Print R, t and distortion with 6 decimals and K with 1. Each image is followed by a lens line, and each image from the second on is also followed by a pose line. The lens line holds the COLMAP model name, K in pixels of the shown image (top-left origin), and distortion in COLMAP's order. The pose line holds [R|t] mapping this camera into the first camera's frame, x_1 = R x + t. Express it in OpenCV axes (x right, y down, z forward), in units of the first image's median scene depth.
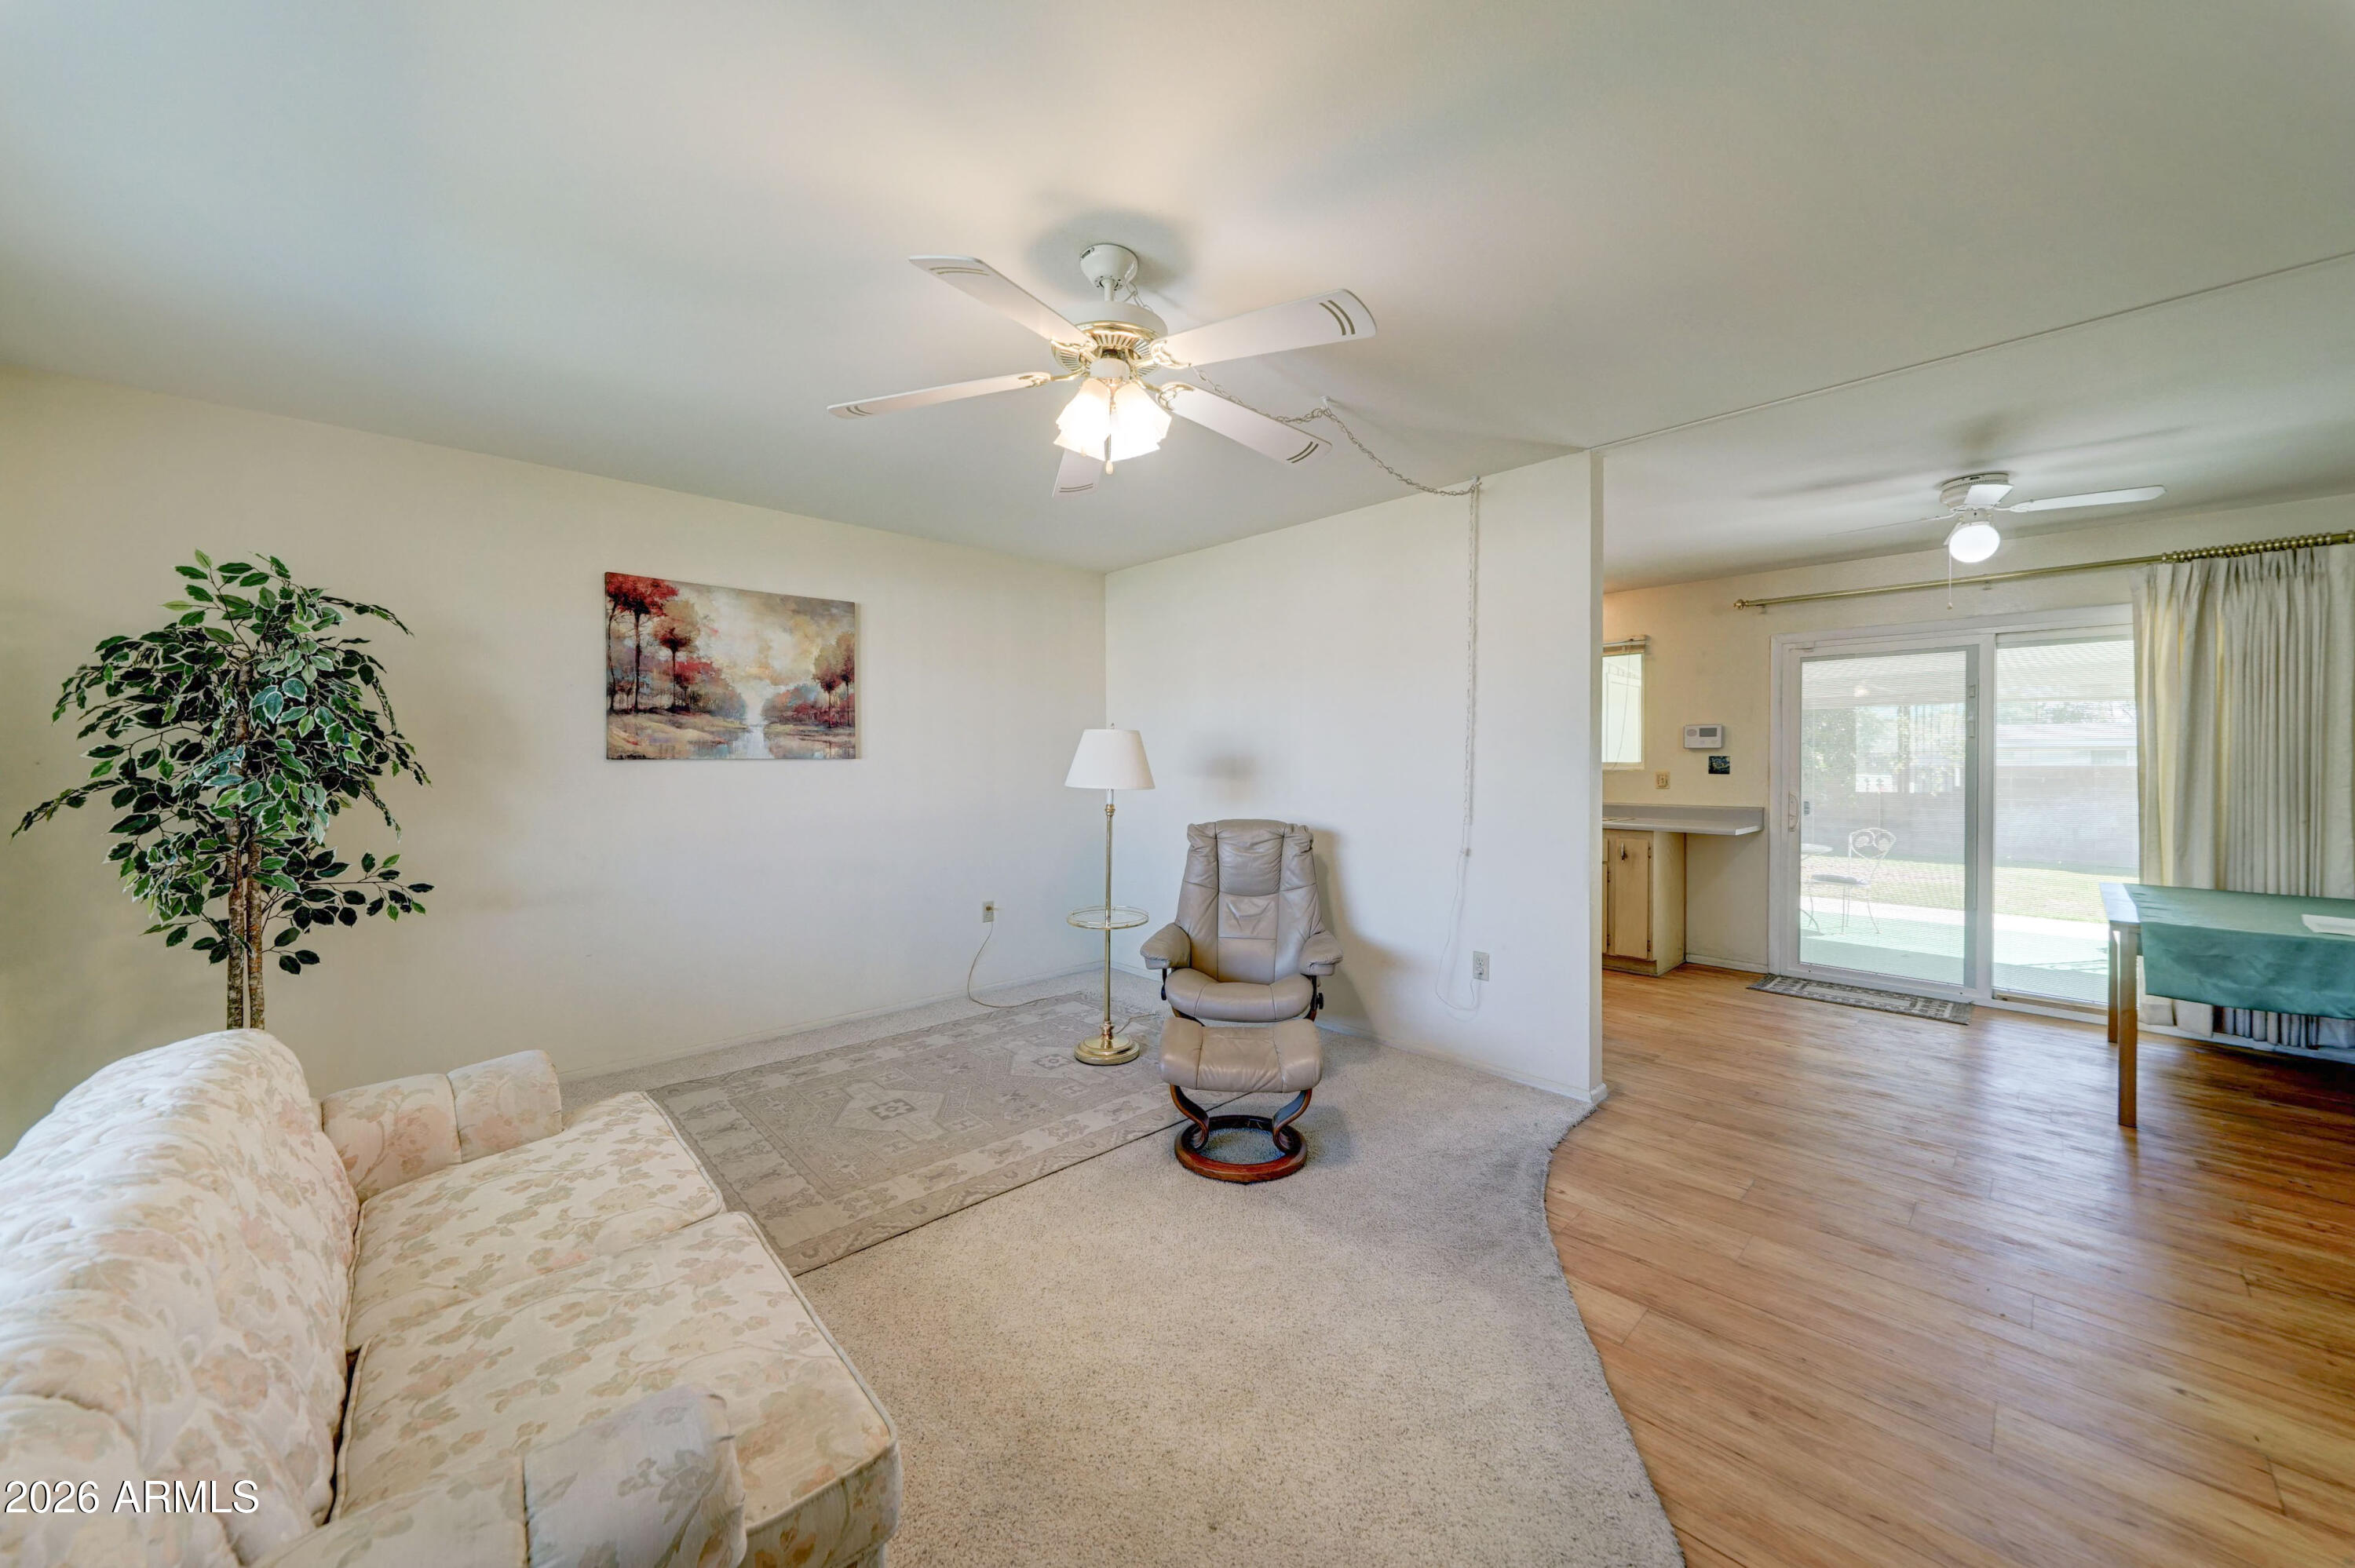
lens RADIAL K [[840.6, 0, 1198.7], [0, 840.6, 767.0], [0, 0, 1]] dist [-0.001103, -0.000061]
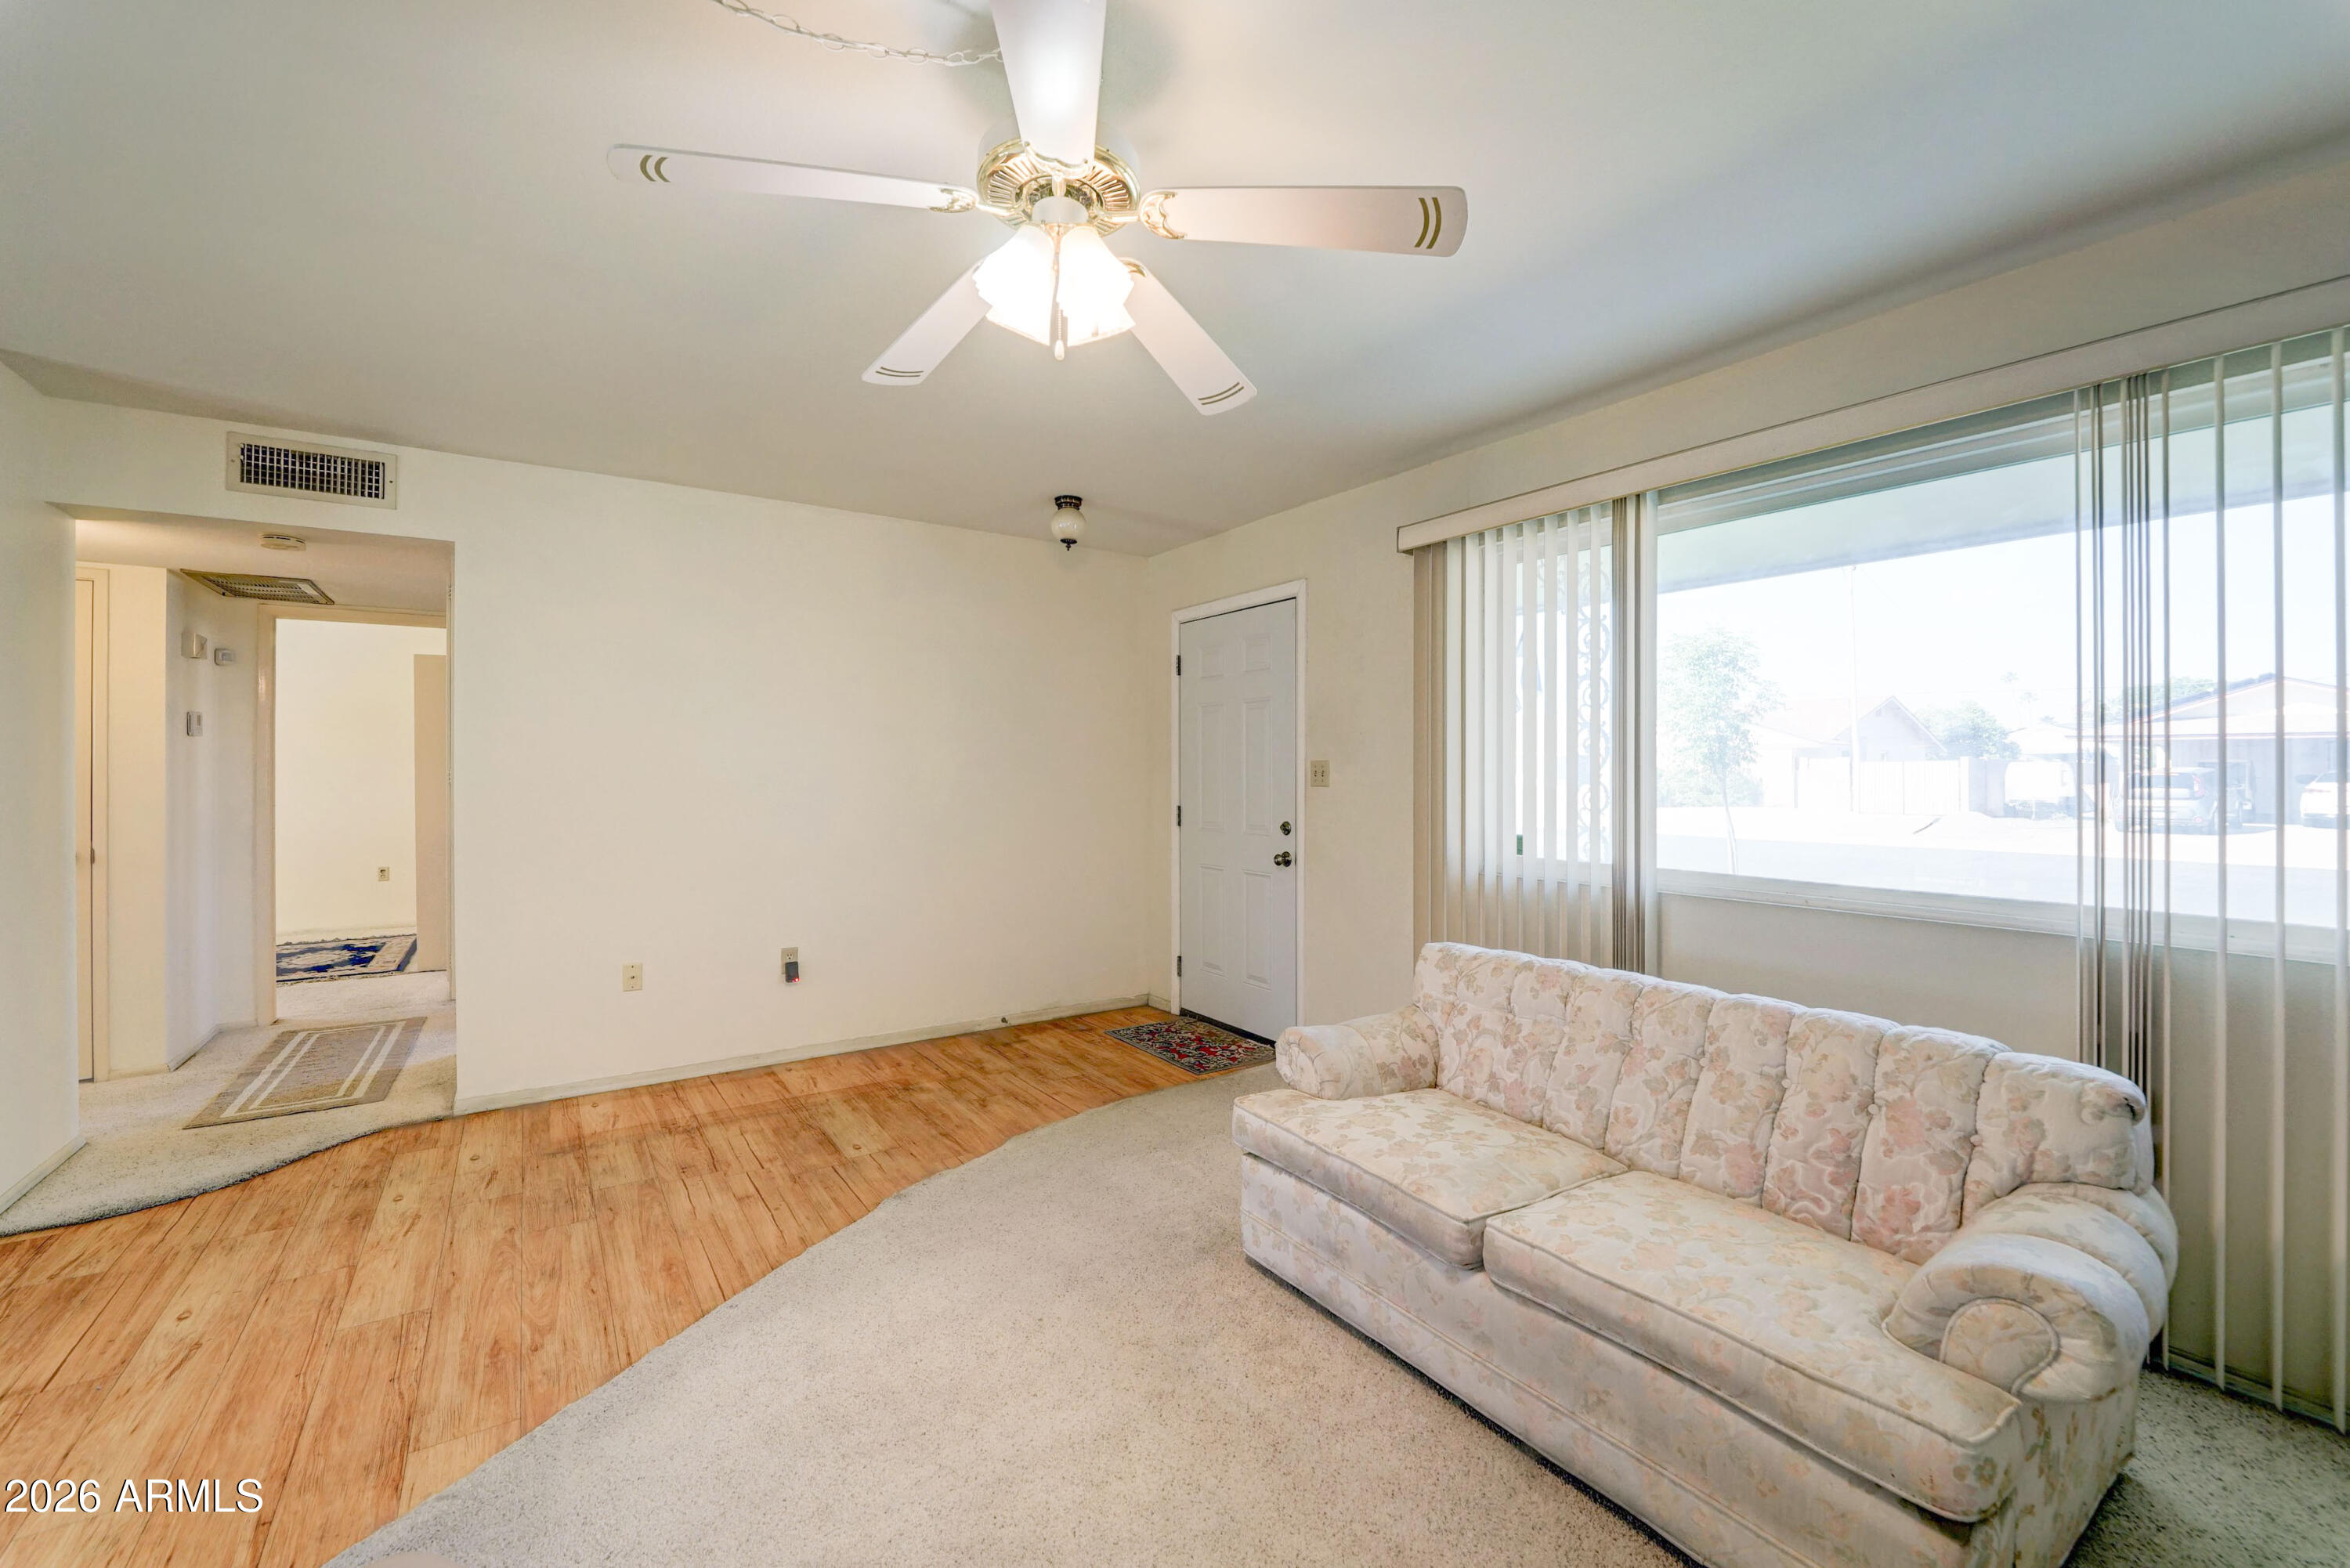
lens RADIAL K [[963.4, 0, 1187.5], [0, 963.4, 768.5], [0, 0, 1]] dist [-0.019224, 0.000183]
pose [[-0.985377, 0.003172, 0.170360, -0.189343], [0.004303, 0.999971, 0.006267, -0.002714], [-0.170336, 0.006908, -0.985362, 0.962823]]
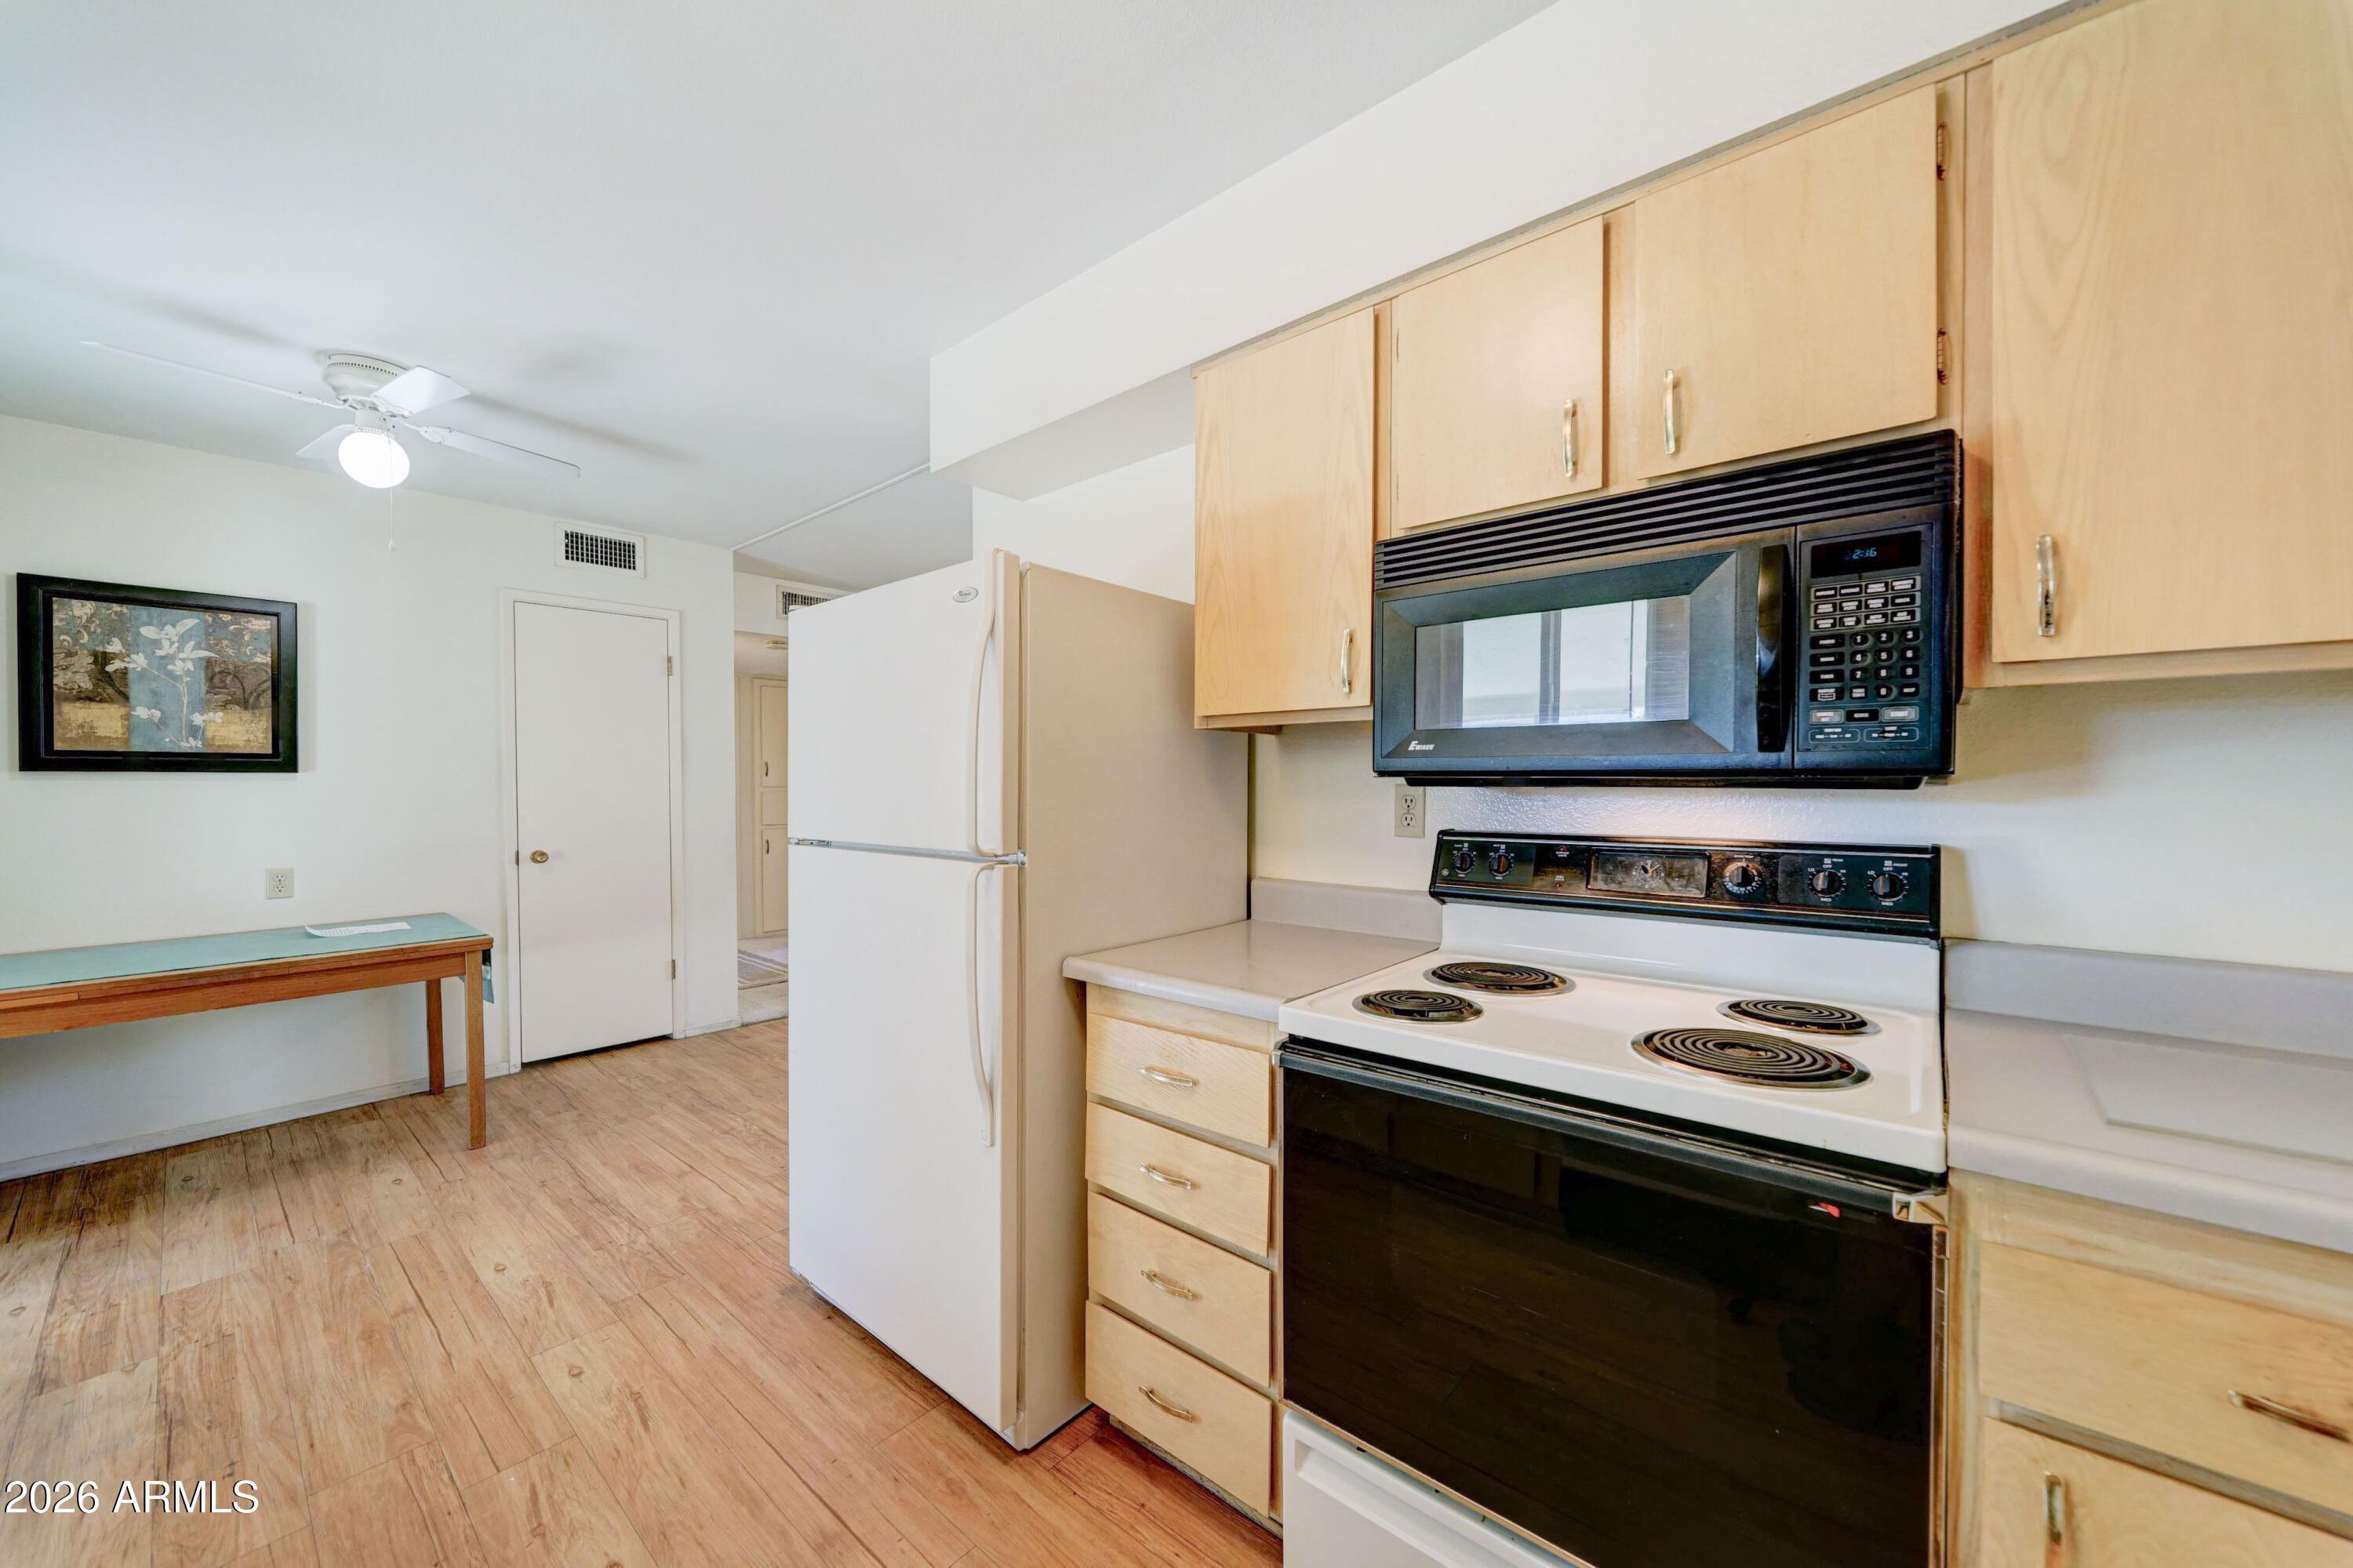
lens RADIAL K [[874.2, 0, 1174.4], [0, 874.2, 789.2], [0, 0, 1]] dist [-0.001184, -0.000033]
pose [[-0.997580, 0.007354, -0.069142, 0.305294], [0.006312, 0.999863, 0.015273, -0.000118], [0.069245, 0.014800, -0.997490, 1.715523]]
